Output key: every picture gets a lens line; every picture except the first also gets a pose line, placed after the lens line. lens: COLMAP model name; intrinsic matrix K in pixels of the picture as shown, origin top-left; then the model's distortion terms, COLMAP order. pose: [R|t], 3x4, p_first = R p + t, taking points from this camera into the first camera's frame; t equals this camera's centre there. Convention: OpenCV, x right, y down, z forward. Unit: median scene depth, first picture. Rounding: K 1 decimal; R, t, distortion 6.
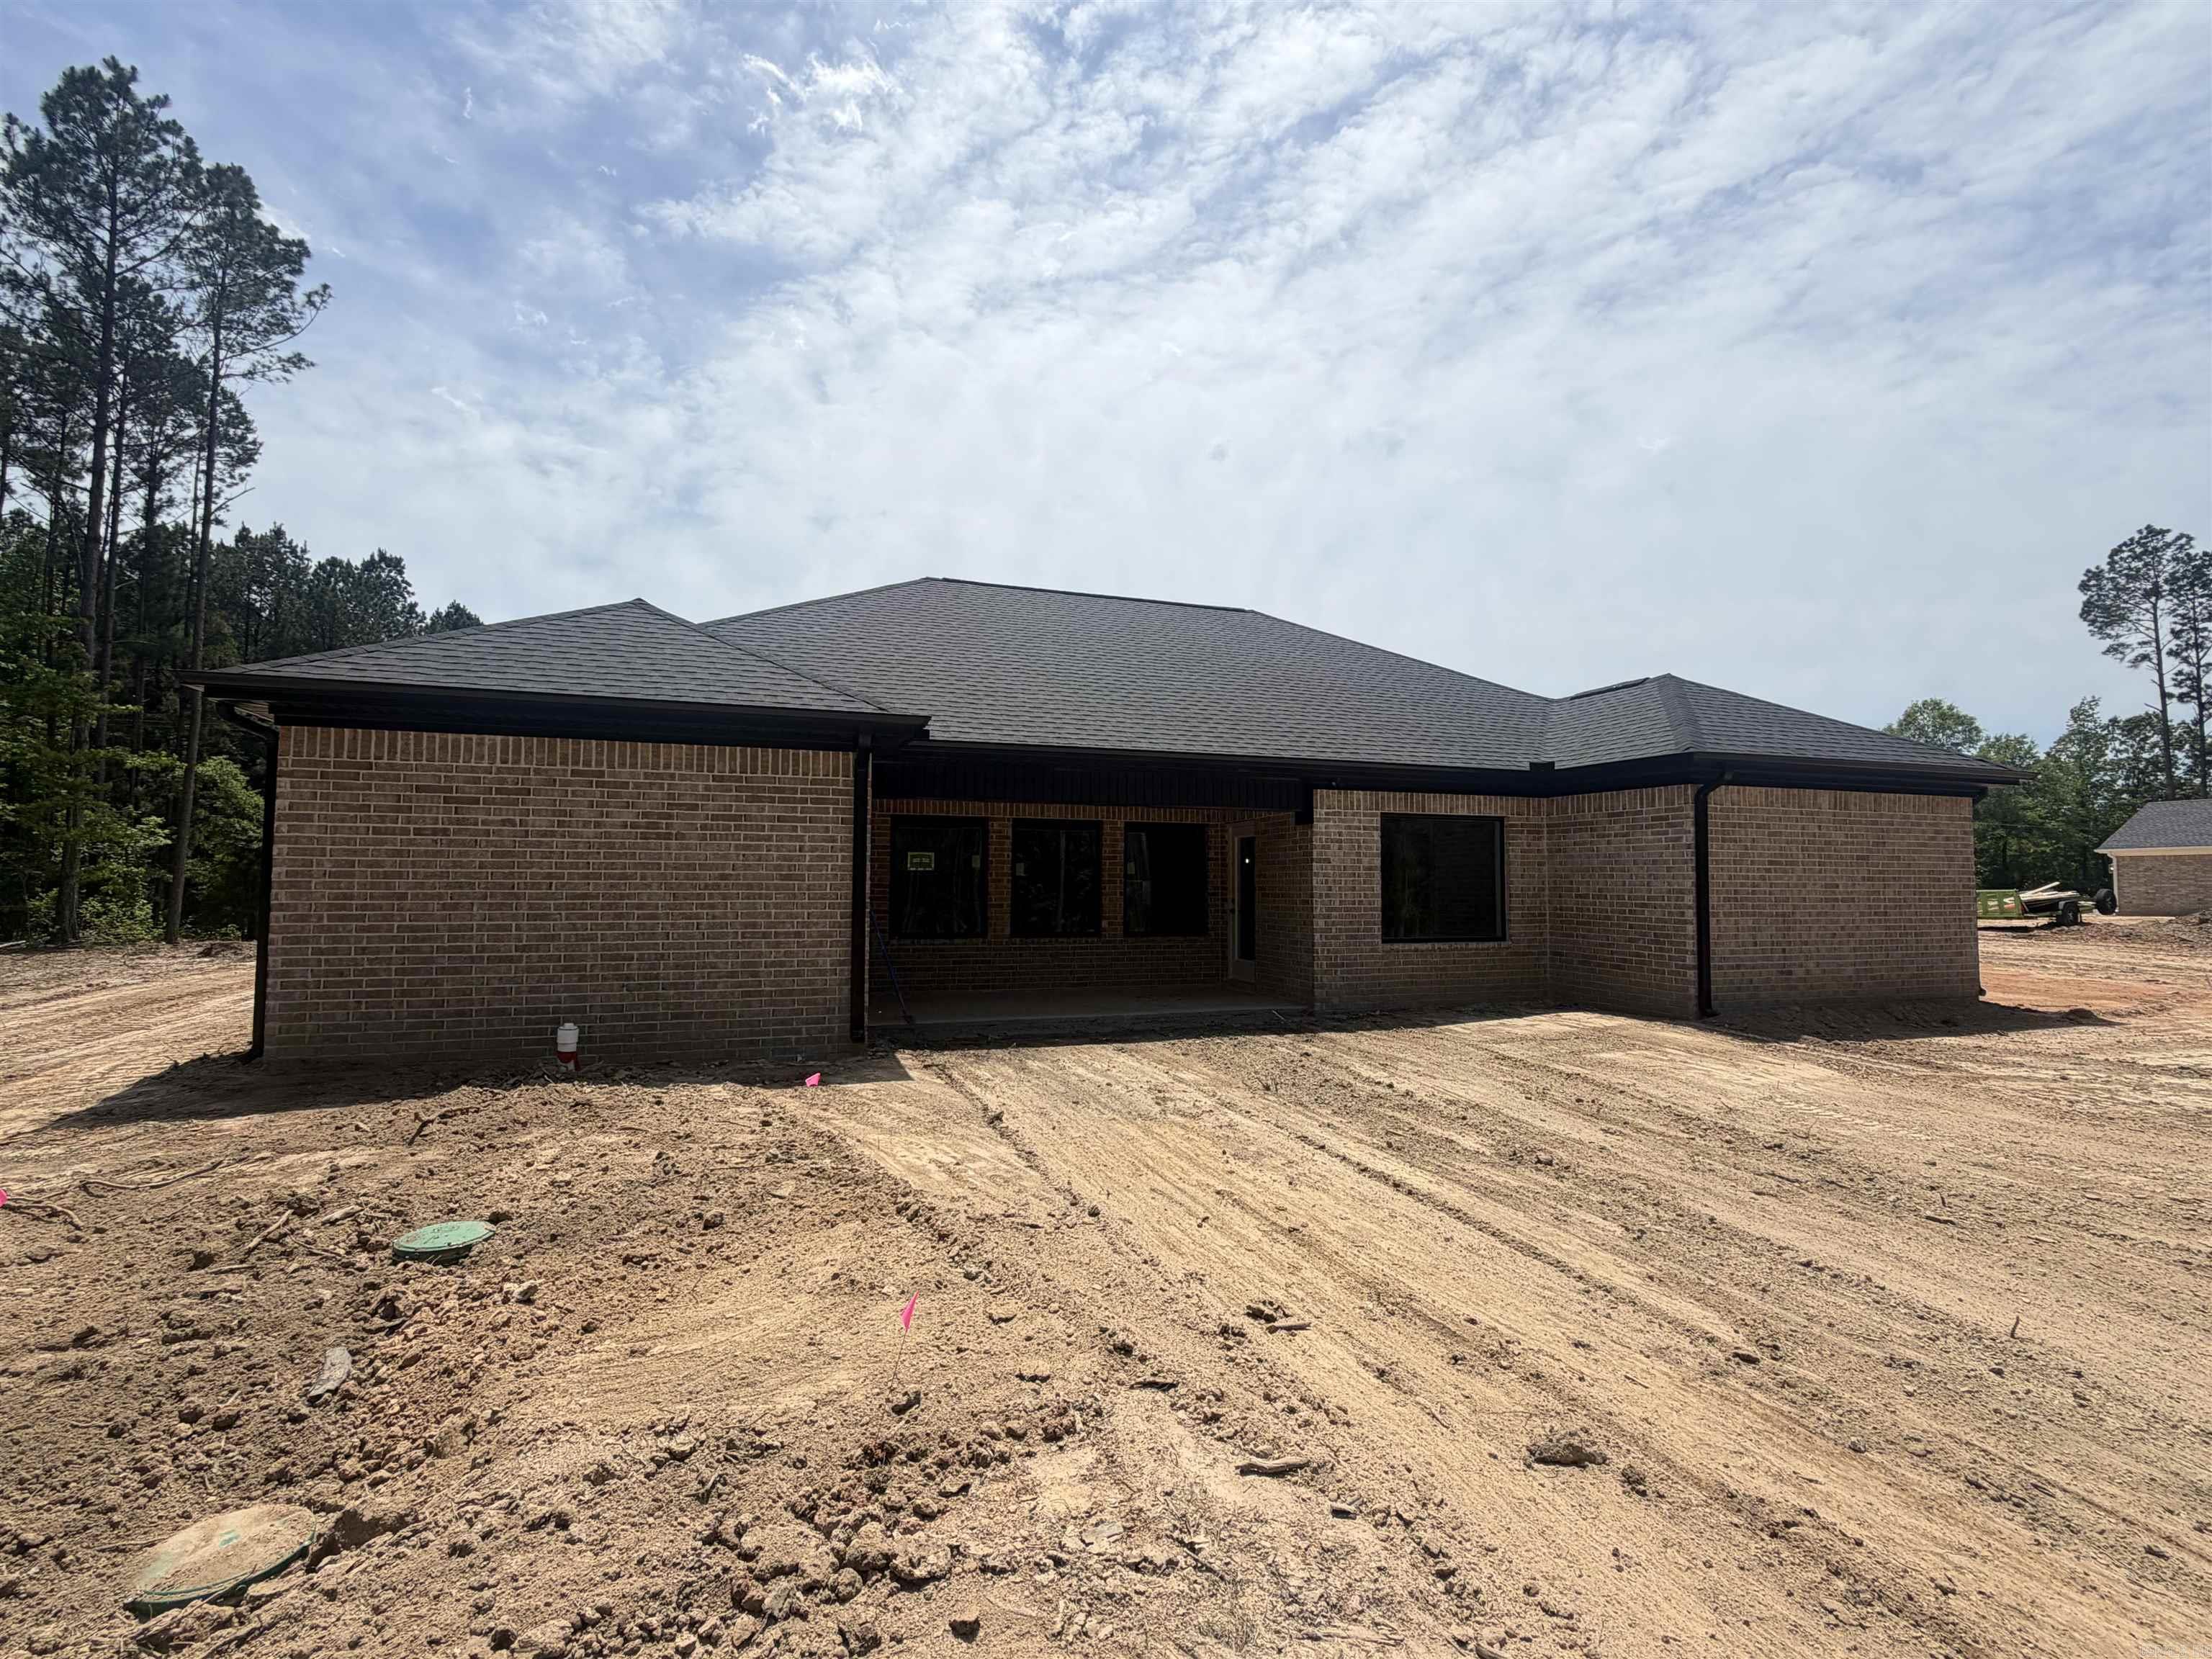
lens RADIAL K [[963.9, 0, 1103.0], [0, 963.9, 822.5], [0, 0, 1]] dist [0.019736, -0.004629]
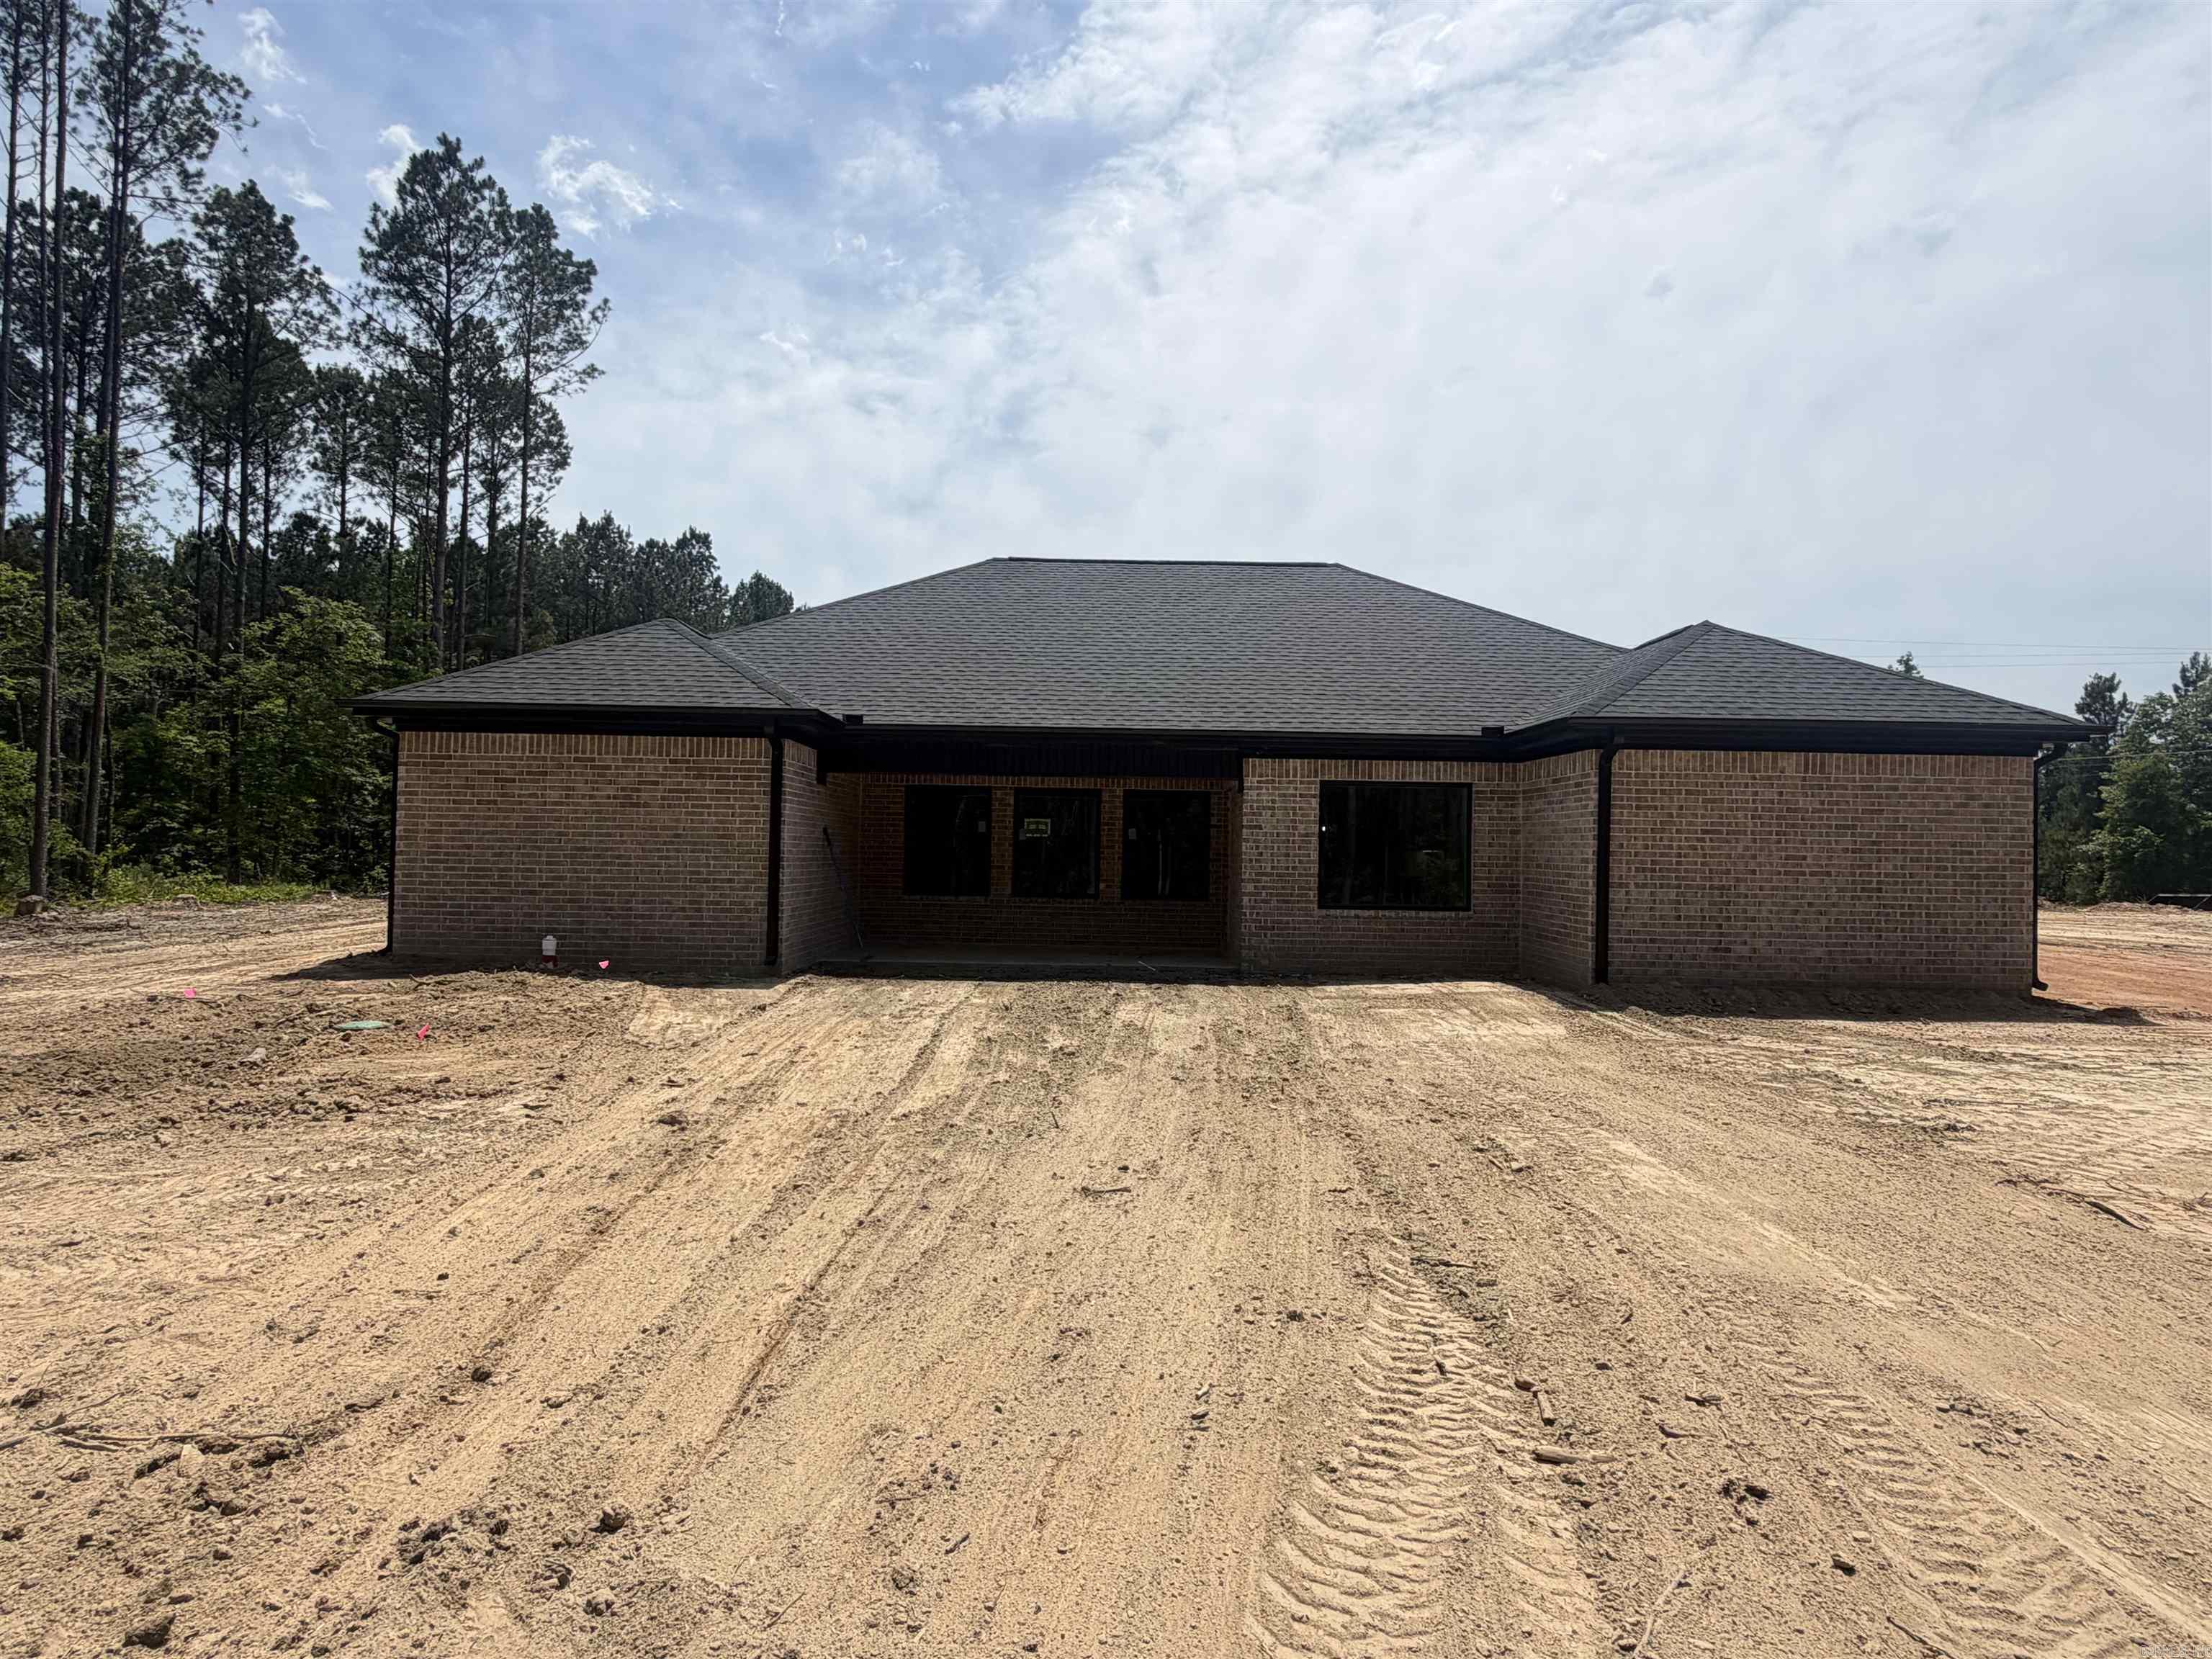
lens RADIAL K [[1168.9, 0, 1108.0], [0, 1168.9, 836.2], [0, 0, 1]] dist [0.001977, -0.000775]
pose [[0.947331, 0.006881, -0.320182, 0.176864], [0.006504, 0.999150, 0.040716, -0.001087], [0.320190, -0.040654, 0.946481, -0.086799]]
